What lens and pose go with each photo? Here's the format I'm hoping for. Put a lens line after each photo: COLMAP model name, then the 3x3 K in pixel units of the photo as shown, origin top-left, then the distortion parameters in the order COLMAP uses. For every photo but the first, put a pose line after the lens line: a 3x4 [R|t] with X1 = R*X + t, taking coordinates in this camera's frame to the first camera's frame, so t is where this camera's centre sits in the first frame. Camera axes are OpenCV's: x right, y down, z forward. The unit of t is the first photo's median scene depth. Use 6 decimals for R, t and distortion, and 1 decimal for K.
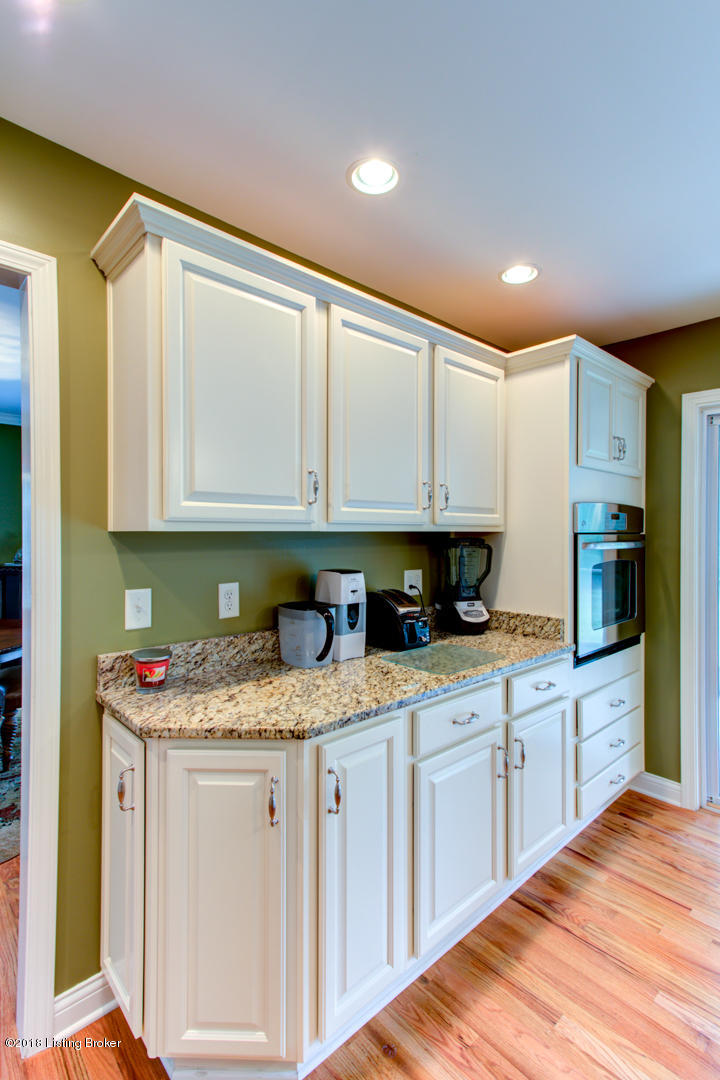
lens RADIAL K [[514.7, 0, 358.9], [0, 514.7, 535.4], [0, 0, 1]] dist [0.018294, 0.000286]
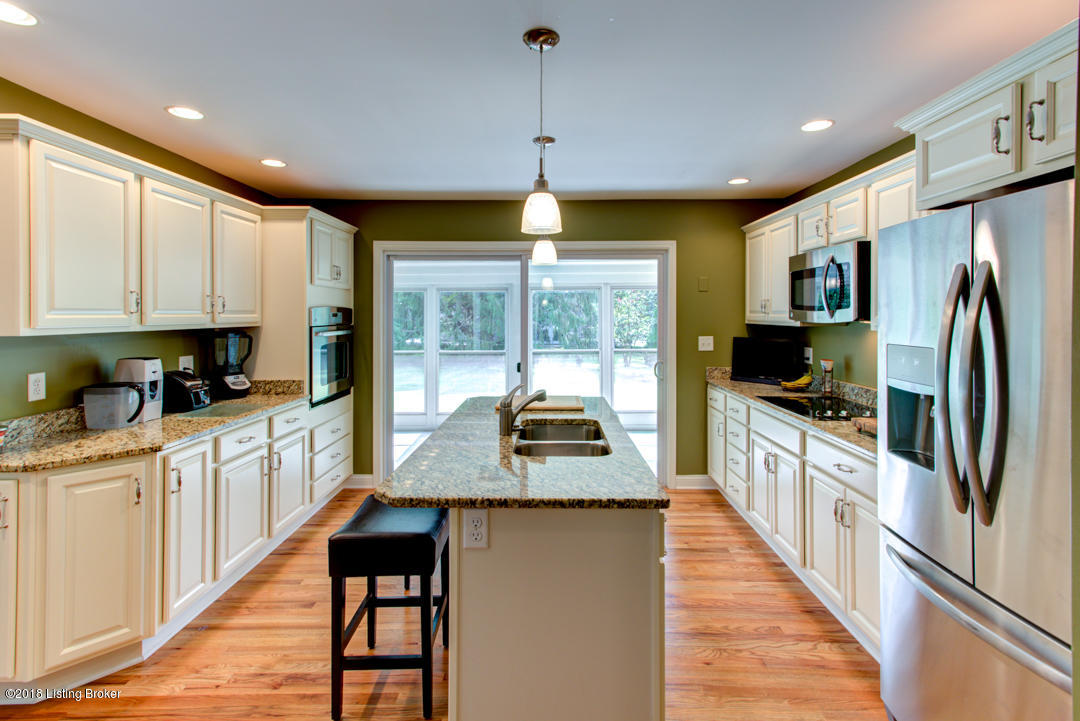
lens RADIAL K [[514.7, 0, 541.2], [0, 514.7, 315.3], [0, 0, 1]] dist [0.018294, 0.000286]
pose [[0.674606, -0.002226, 0.738174, -0.318689], [0.005583, 0.999982, -0.002087, -0.035580], [-0.738157, 0.005529, 0.674607, -0.692334]]
